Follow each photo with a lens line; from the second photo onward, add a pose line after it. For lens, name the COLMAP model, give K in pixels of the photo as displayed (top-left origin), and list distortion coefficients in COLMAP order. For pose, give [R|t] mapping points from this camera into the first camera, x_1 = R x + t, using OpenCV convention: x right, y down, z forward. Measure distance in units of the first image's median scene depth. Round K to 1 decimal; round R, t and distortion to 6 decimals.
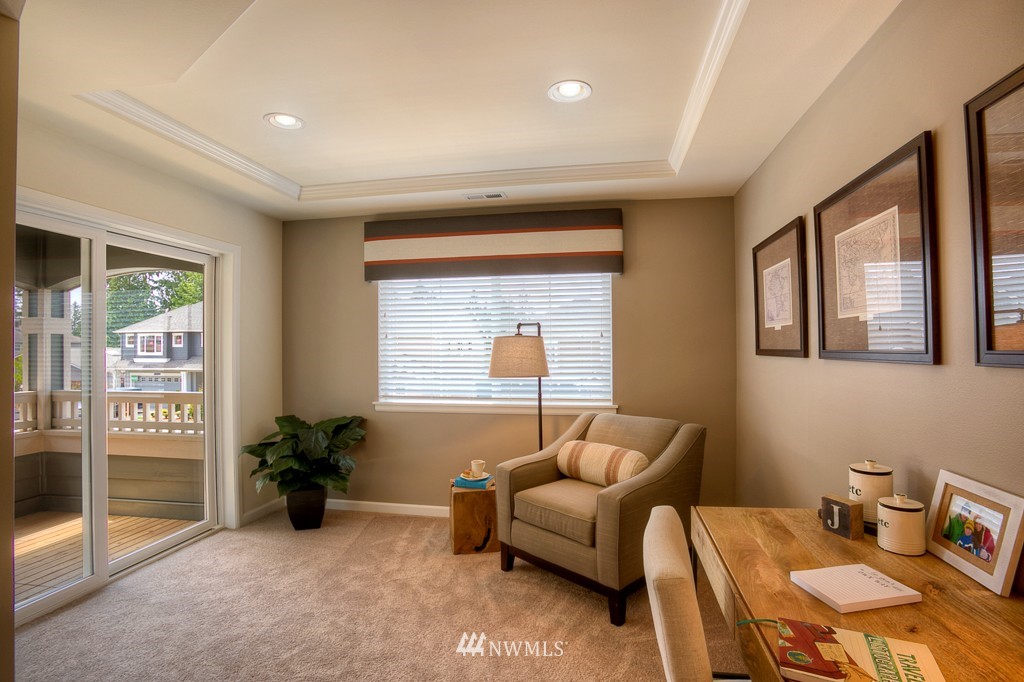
lens RADIAL K [[496.8, 0, 517.6], [0, 496.8, 336.8], [0, 0, 1]] dist [-0.052127, 0.020514]
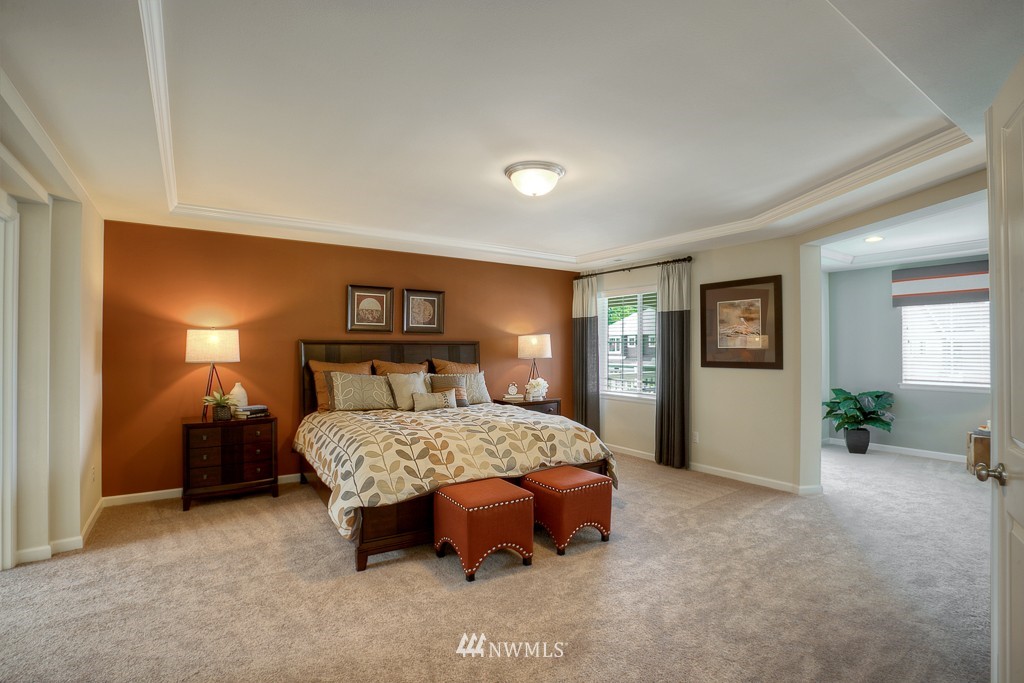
lens RADIAL K [[496.8, 0, 521.9], [0, 496.8, 339.1], [0, 0, 1]] dist [-0.052127, 0.020514]
pose [[0.714124, -0.006700, -0.699987, -0.064071], [0.009217, 0.999958, -0.000168, -0.019549], [0.699958, -0.006332, 0.714156, -0.956648]]
